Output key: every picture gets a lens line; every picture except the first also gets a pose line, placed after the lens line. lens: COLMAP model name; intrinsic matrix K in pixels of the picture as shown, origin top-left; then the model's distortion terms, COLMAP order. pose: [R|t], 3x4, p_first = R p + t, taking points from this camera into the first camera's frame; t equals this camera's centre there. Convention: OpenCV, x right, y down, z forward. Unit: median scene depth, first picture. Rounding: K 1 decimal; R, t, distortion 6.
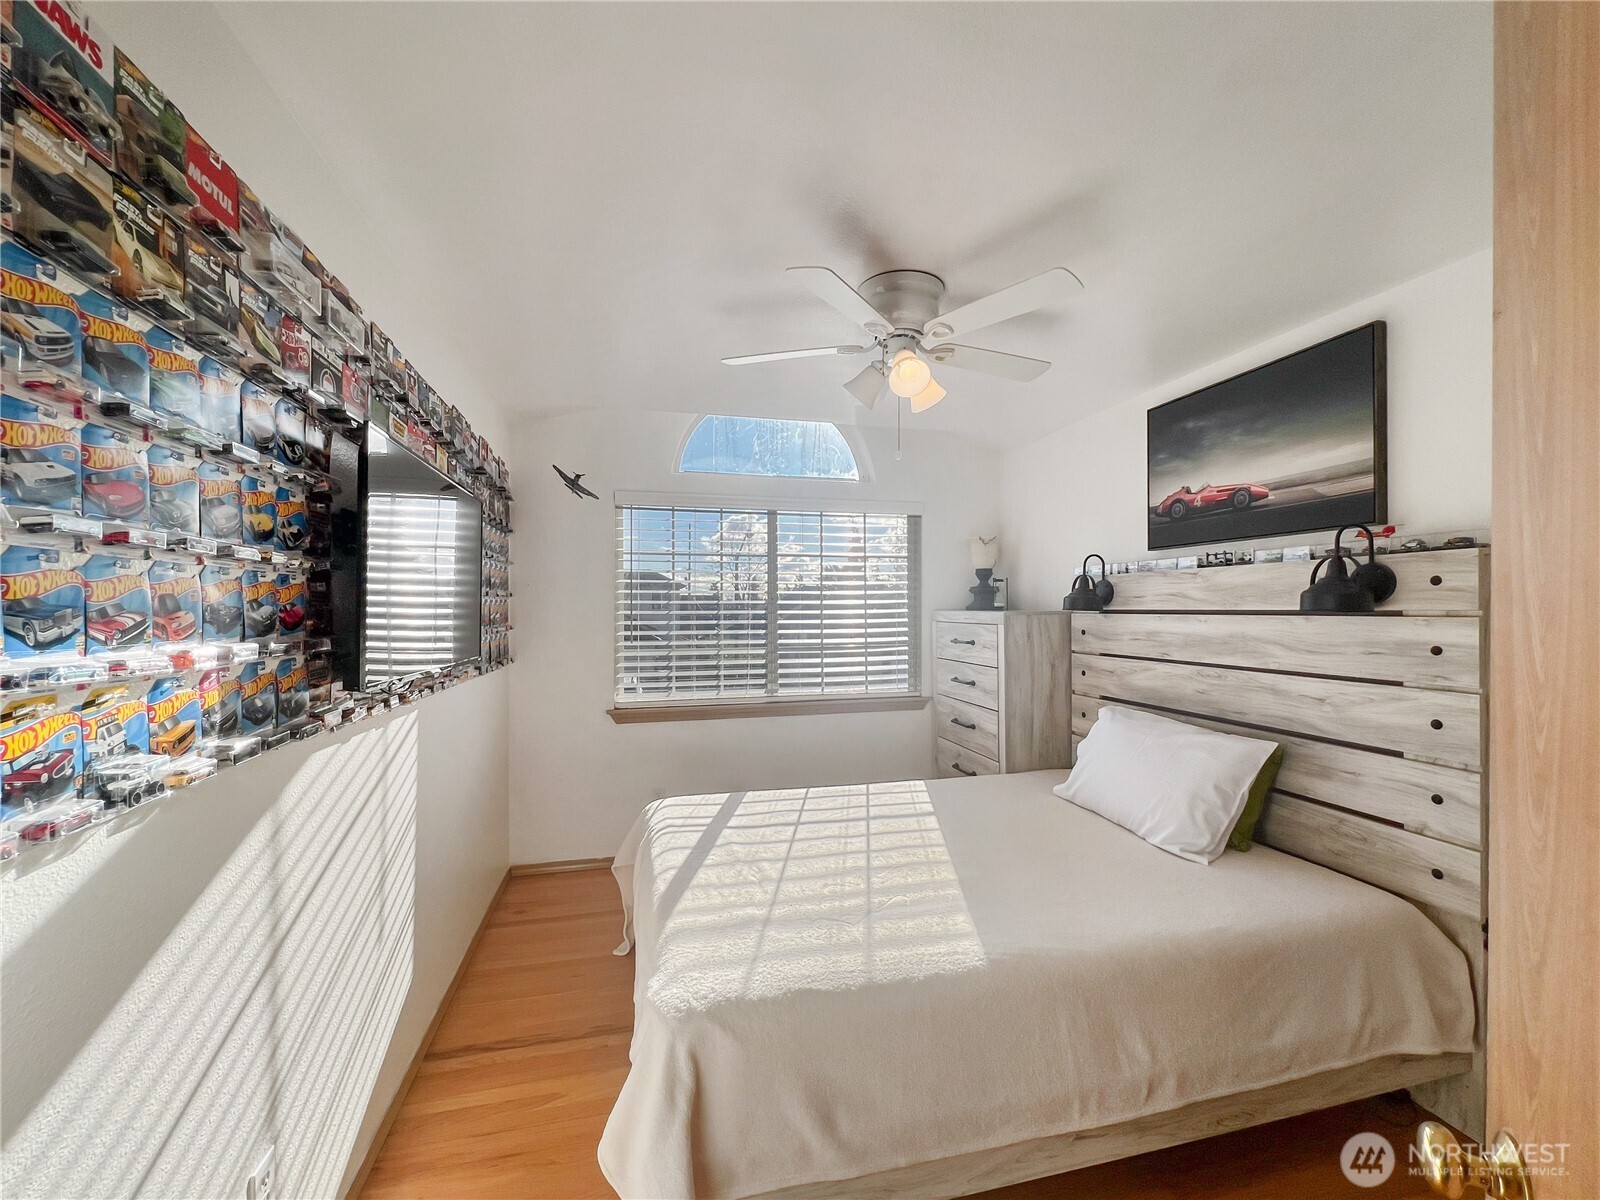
lens RADIAL K [[670.0, 0, 800.2], [0, 670.0, 606.1], [0, 0, 1]] dist [-0.001380, -0.000206]
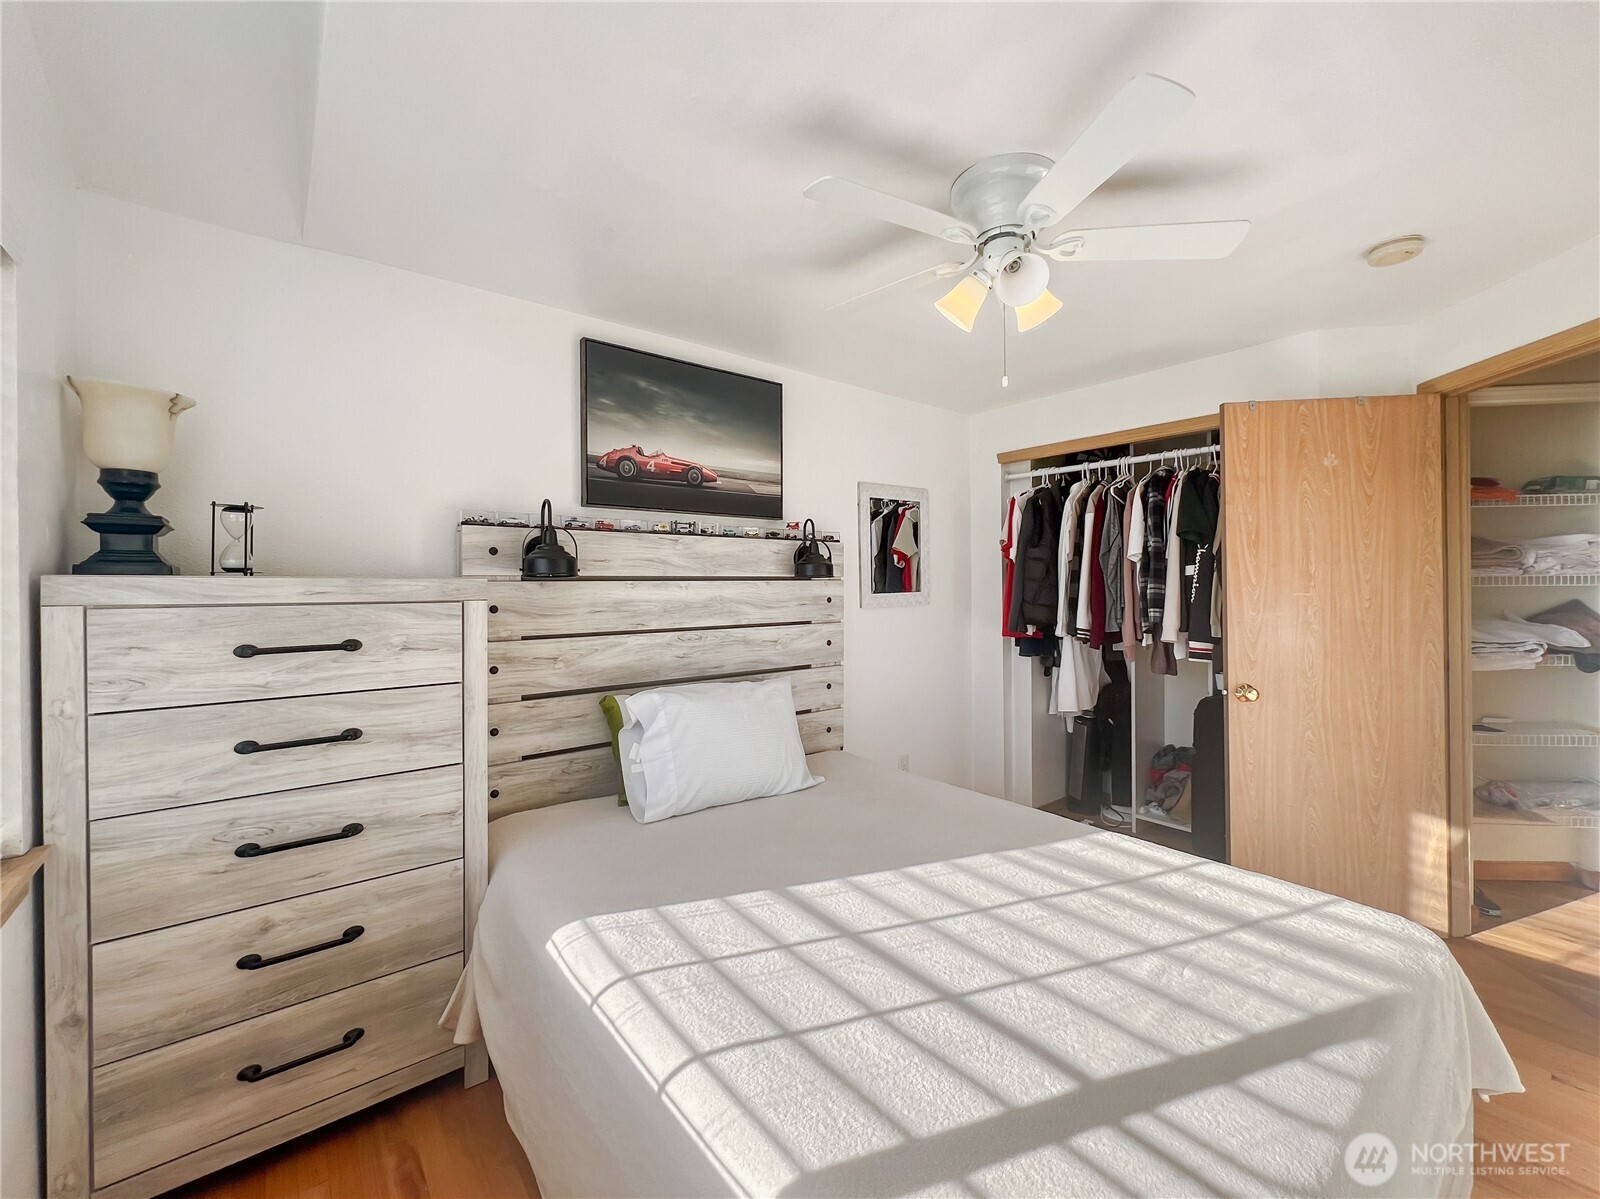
lens RADIAL K [[650.9, 0, 804.1], [0, 650.9, 580.5], [0, 0, 1]] dist [-0.001333, -0.000106]
pose [[-0.424642, 0.001645, 0.905360, -0.304204], [-0.000032, 0.999998, -0.001832, 0.011108], [-0.905361, -0.000807, -0.424641, 1.000471]]
